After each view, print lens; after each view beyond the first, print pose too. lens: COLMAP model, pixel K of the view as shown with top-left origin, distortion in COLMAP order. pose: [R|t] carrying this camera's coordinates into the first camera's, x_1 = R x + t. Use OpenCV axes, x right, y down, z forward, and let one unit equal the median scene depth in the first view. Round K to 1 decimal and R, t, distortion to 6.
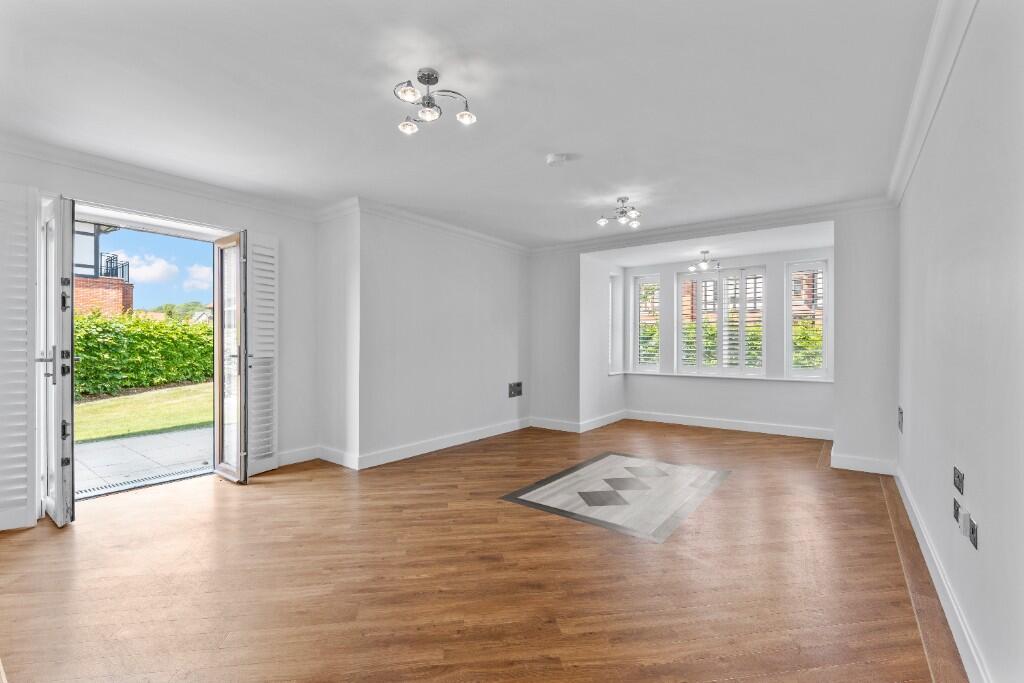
lens RADIAL K [[455.2, 0, 511.4], [0, 455.2, 344.6], [0, 0, 1]] dist [-0.004761, -0.000014]
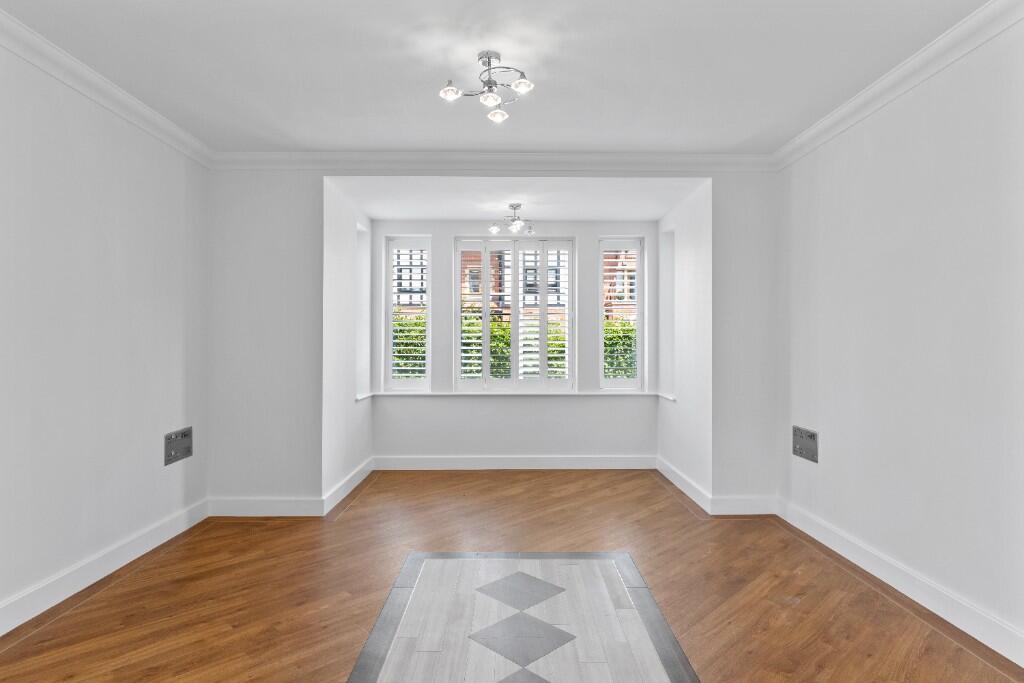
lens RADIAL K [[581.2, 0, 515.0], [0, 581.2, 343.1], [0, 0, 1]] dist [0.004704, -0.002058]
pose [[0.792649, 0.000895, 0.609678, -0.121505], [0.002263, 0.999988, -0.004409, -0.003424], [-0.609674, 0.004875, 0.792637, 0.477400]]
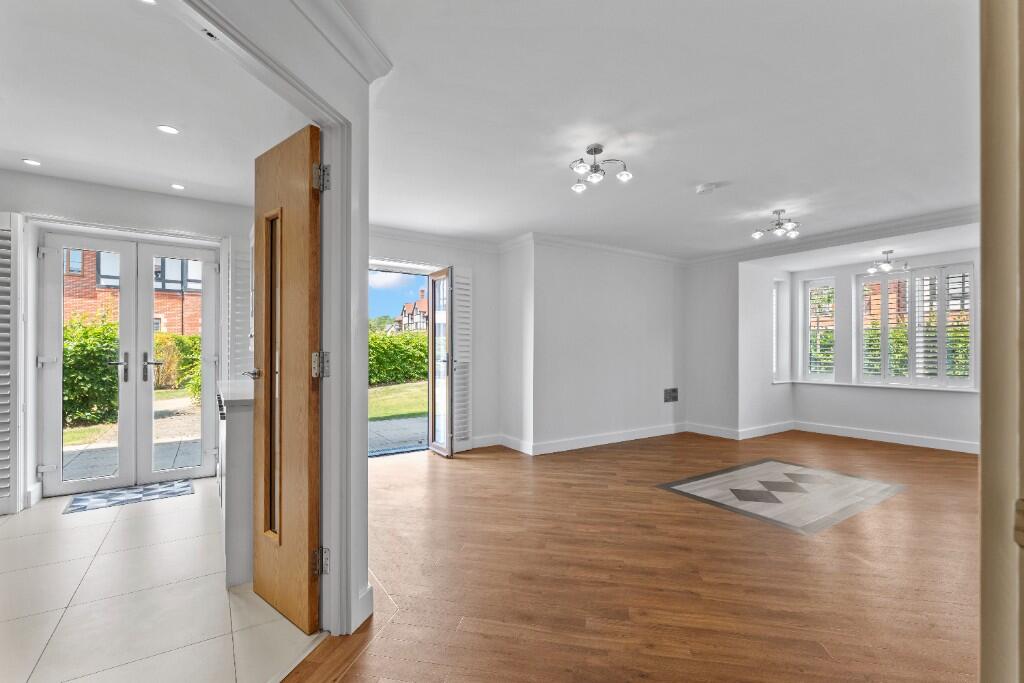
lens RADIAL K [[455.2, 0, 509.7], [0, 455.2, 348.2], [0, 0, 1]] dist [-0.004761, -0.000014]
pose [[0.942810, -0.002919, -0.333319, 0.011932], [-0.000048, 0.999960, -0.008891, -0.000147], [0.333332, 0.008399, 0.942772, -0.172226]]
